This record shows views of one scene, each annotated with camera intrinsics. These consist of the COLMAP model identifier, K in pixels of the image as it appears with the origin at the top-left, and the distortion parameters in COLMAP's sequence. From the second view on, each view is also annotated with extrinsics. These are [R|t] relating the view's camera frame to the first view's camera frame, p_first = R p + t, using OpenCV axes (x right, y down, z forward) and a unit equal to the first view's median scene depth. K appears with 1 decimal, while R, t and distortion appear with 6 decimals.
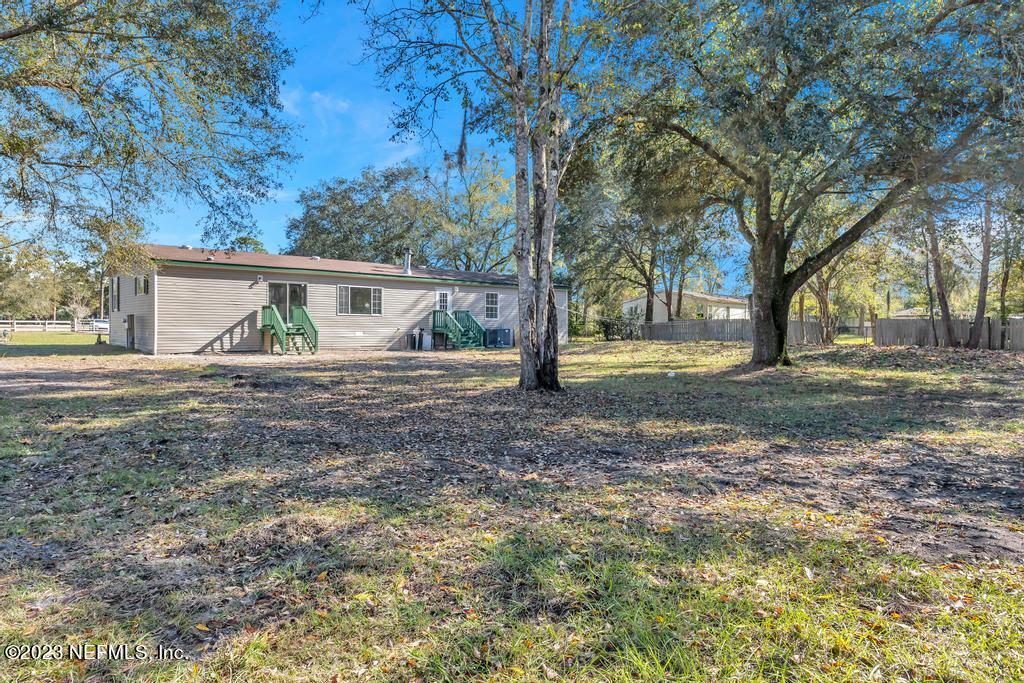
lens RADIAL K [[652.5, 0, 512.0], [0, 652.5, 341.5], [0, 0, 1]] dist [-0.003063, -0.000354]
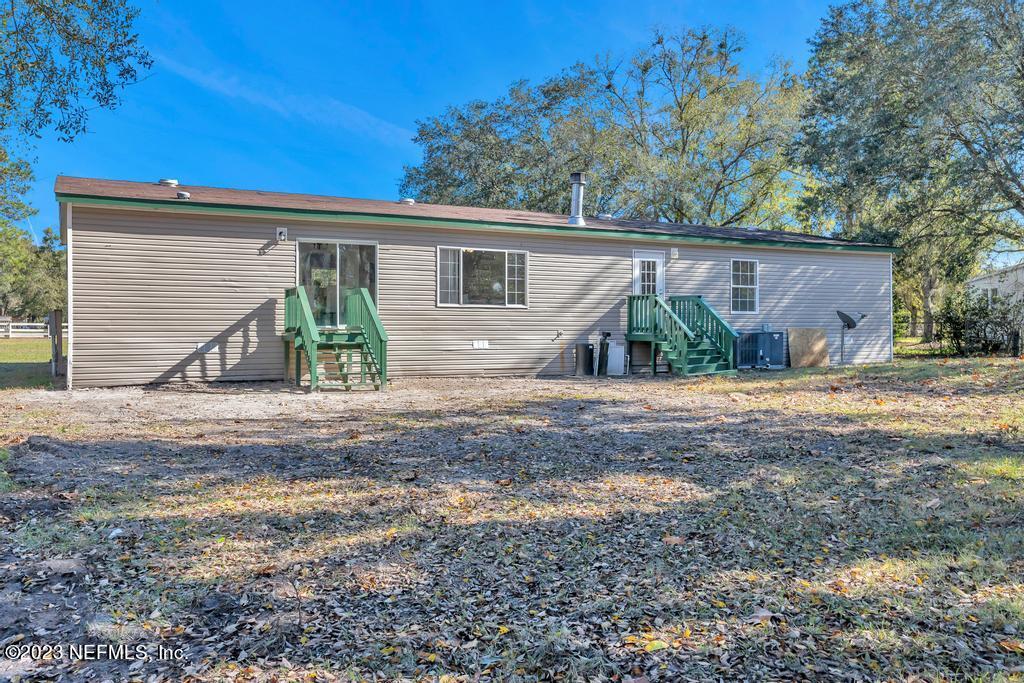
lens RADIAL K [[862.5, 0, 512.0], [0, 862.5, 341.5], [0, 0, 1]] dist [-0.001400, 0.000086]
pose [[0.971505, -0.002210, -0.237007, -0.052809], [0.001022, 0.999986, -0.005135, -0.009966], [0.237015, 0.004746, 0.971494, 0.350595]]
